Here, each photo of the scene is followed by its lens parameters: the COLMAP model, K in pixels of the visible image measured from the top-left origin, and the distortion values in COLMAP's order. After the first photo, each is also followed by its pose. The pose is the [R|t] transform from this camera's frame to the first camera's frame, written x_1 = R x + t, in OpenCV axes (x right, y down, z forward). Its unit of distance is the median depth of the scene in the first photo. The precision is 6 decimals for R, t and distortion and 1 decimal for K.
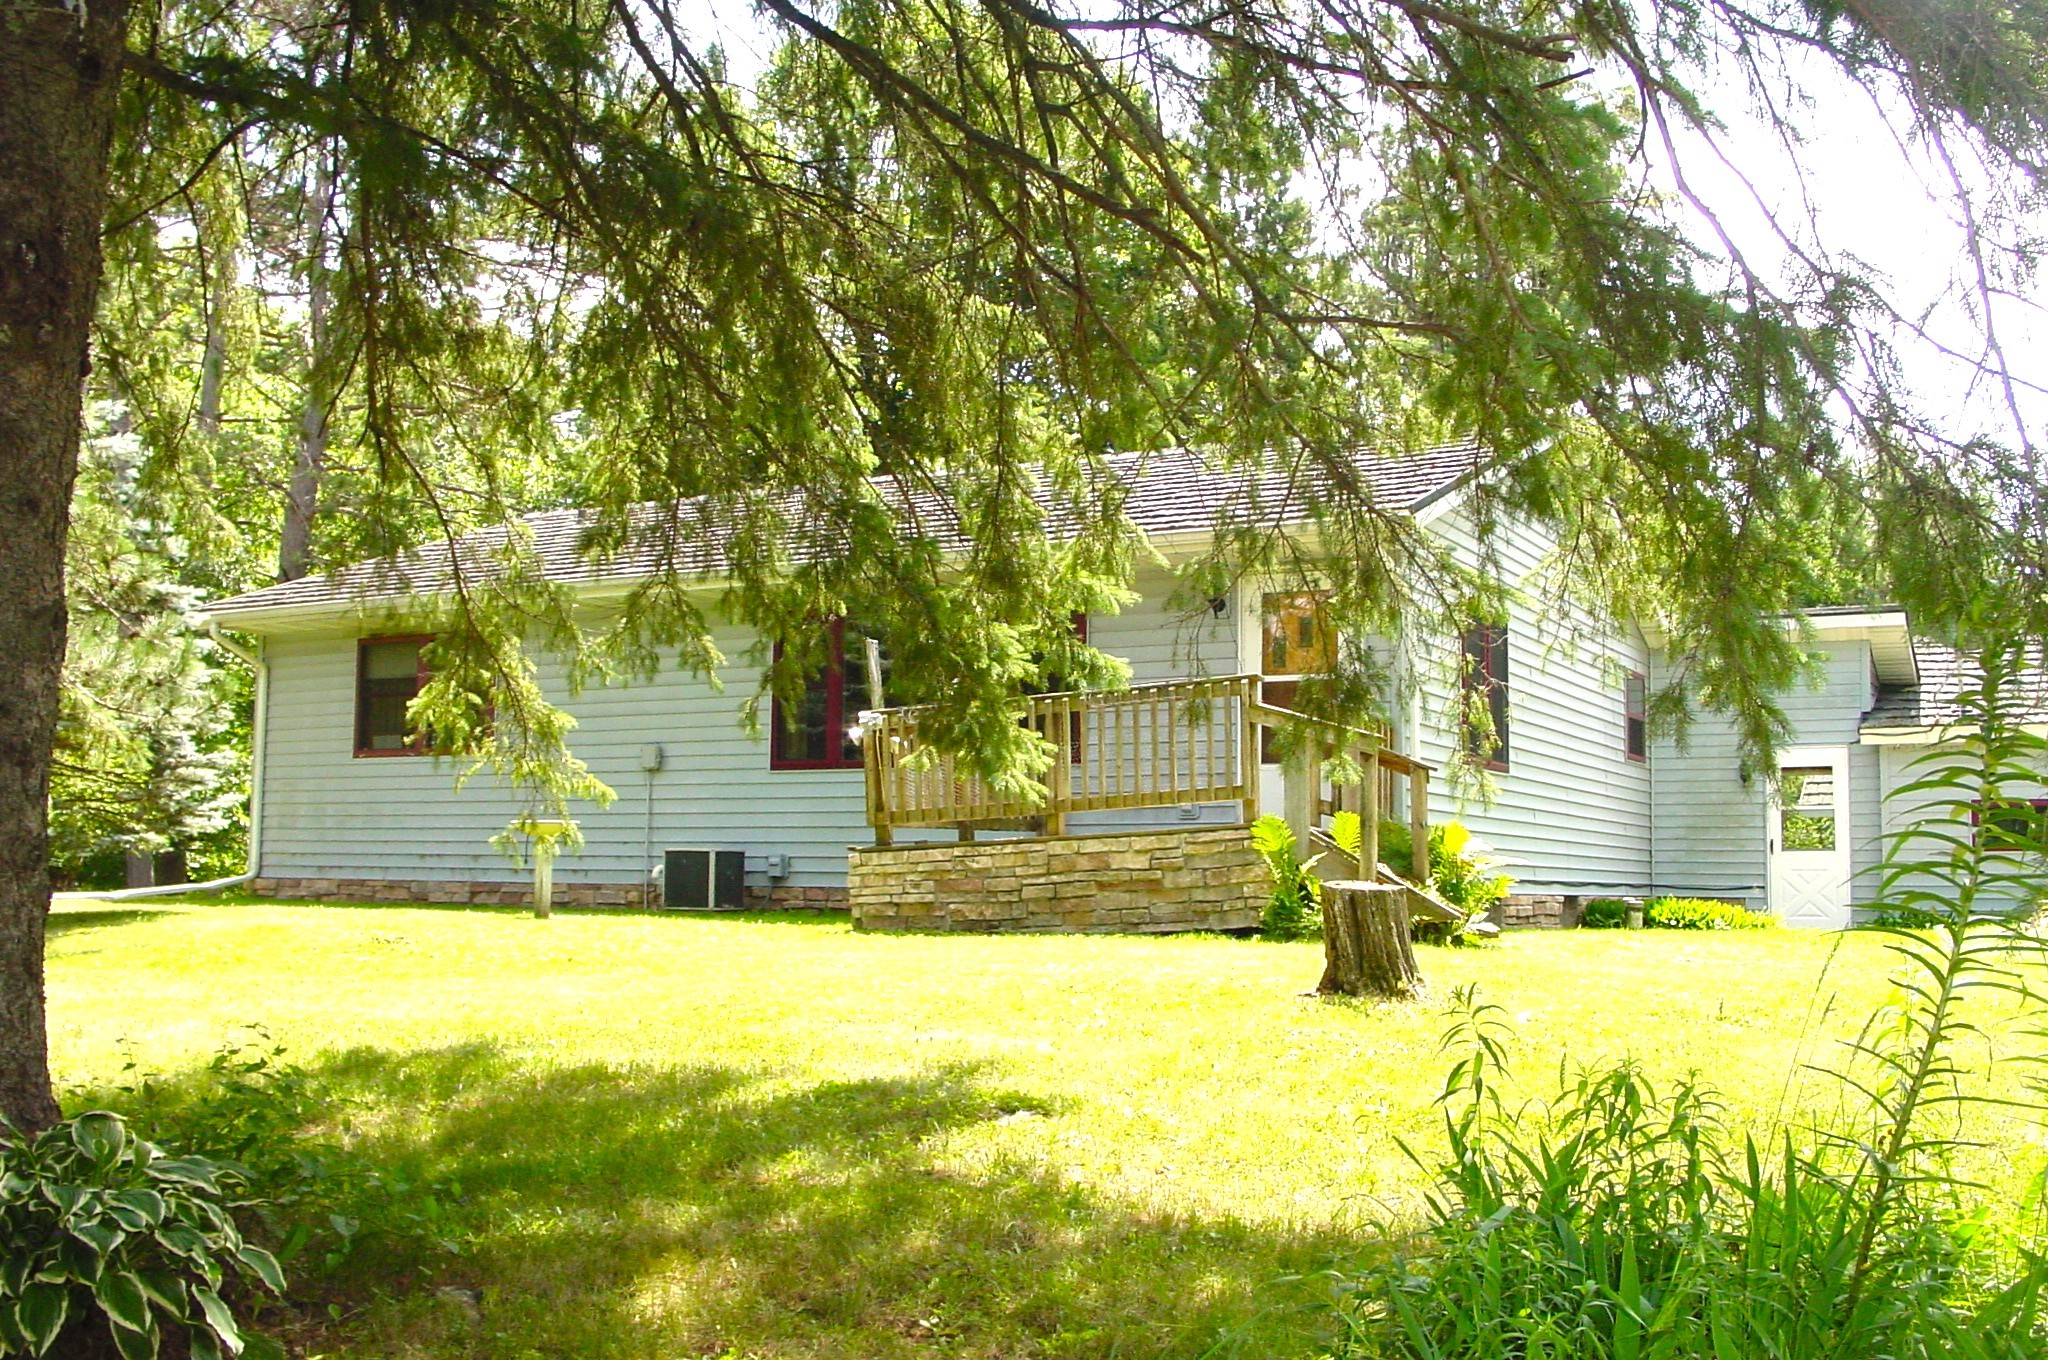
lens RADIAL K [[2088.7, 0, 1024.3], [0, 2088.7, 705.4], [0, 0, 1]] dist [-0.159389, 0.191954]
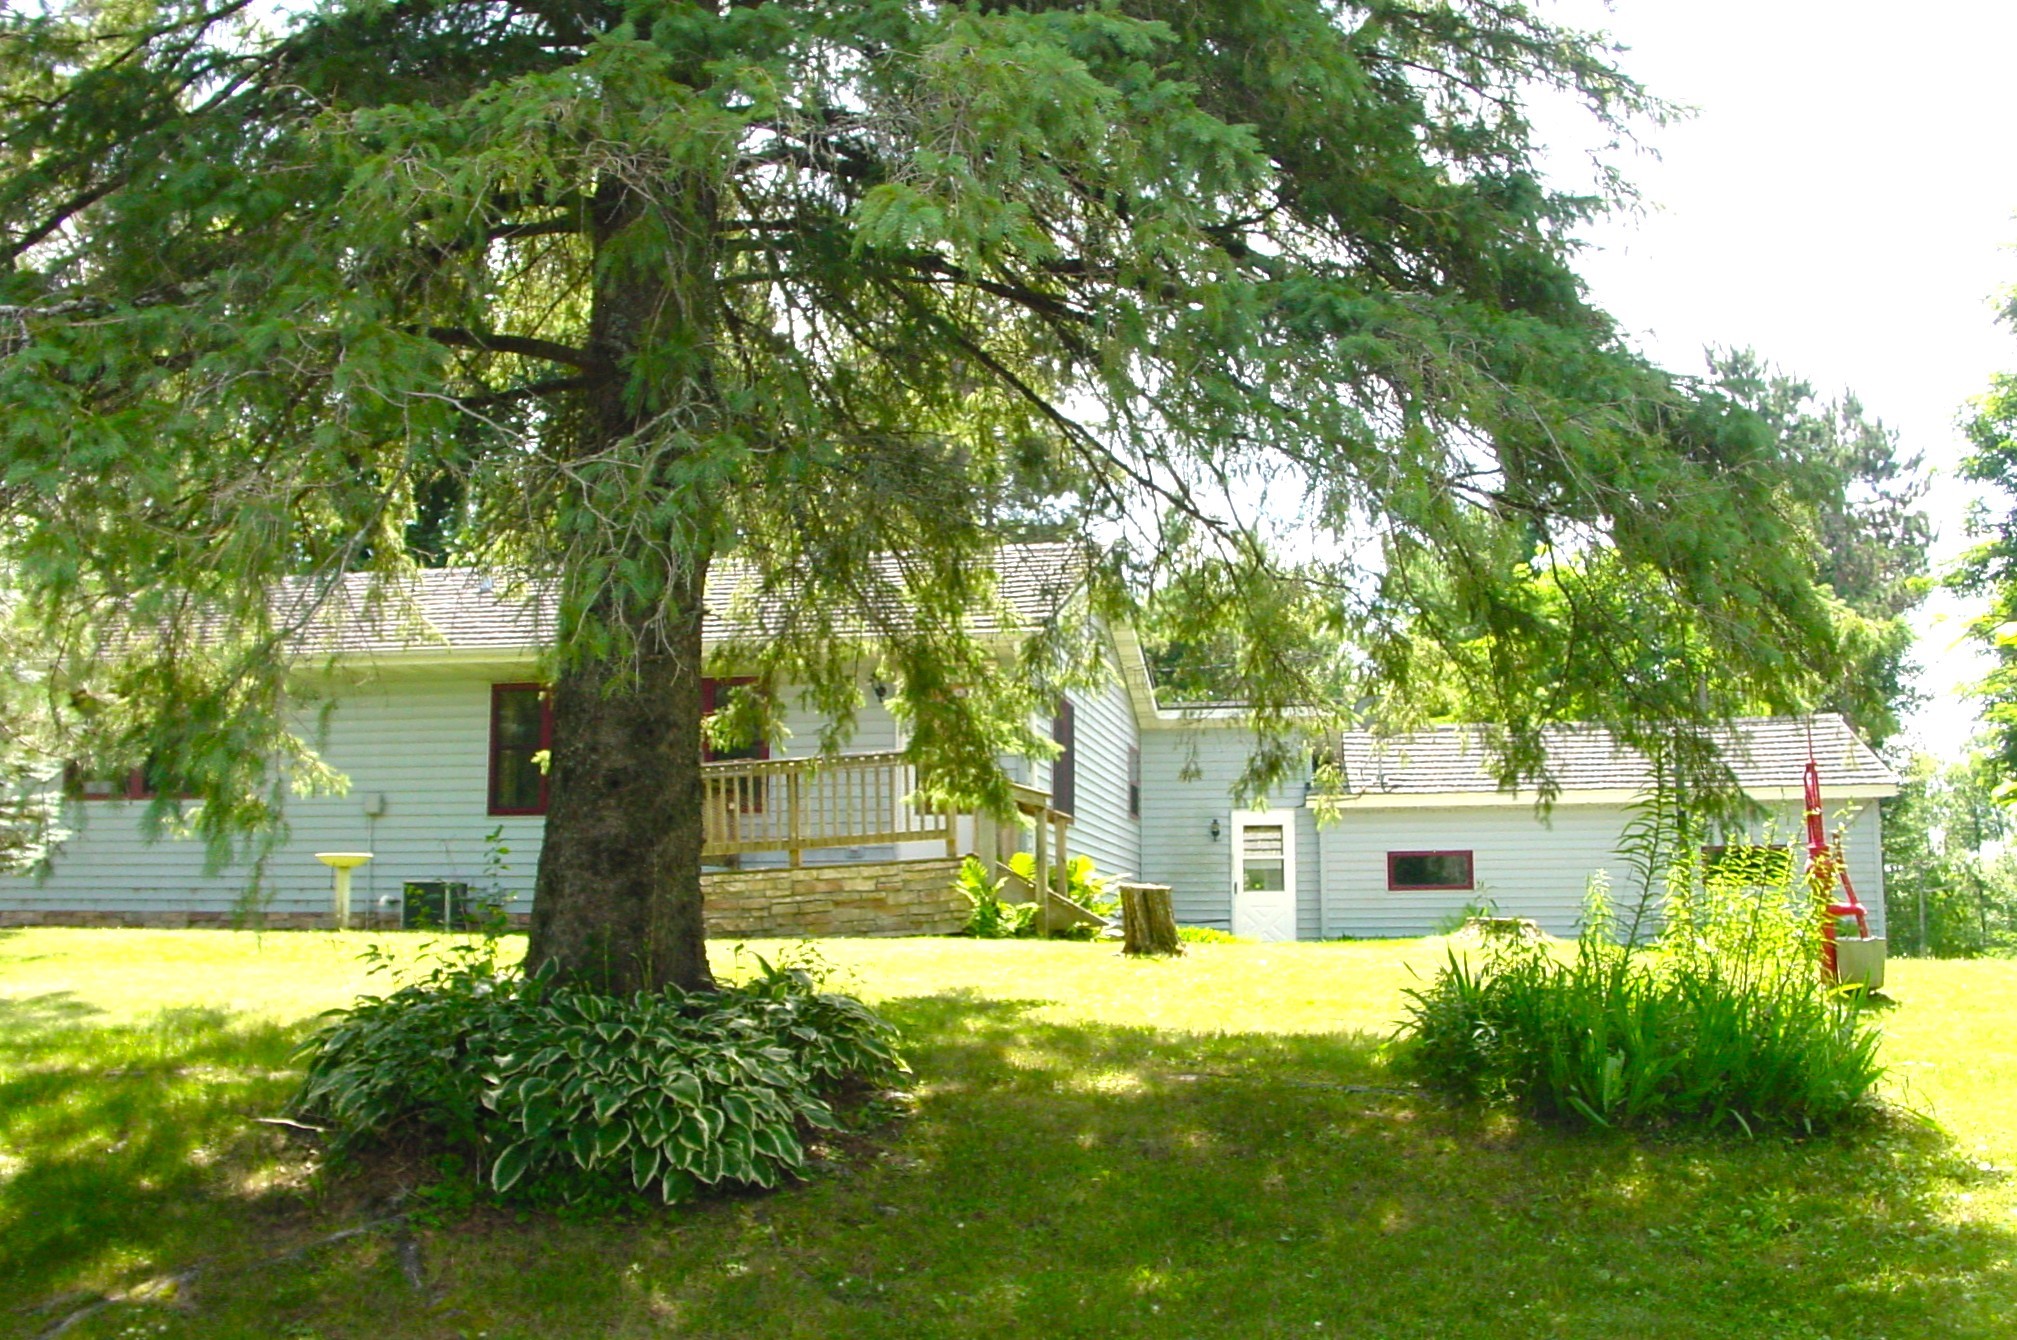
lens RADIAL K [[2057.1, 0, 1008.8], [0, 2057.1, 695.0], [0, 0, 1]] dist [-0.159389, 0.191954]
pose [[0.954975, 0.028061, 0.295355, -0.241702], [-0.017343, 0.999095, -0.038847, 0.002501], [-0.296177, 0.031975, 0.954598, -0.277025]]
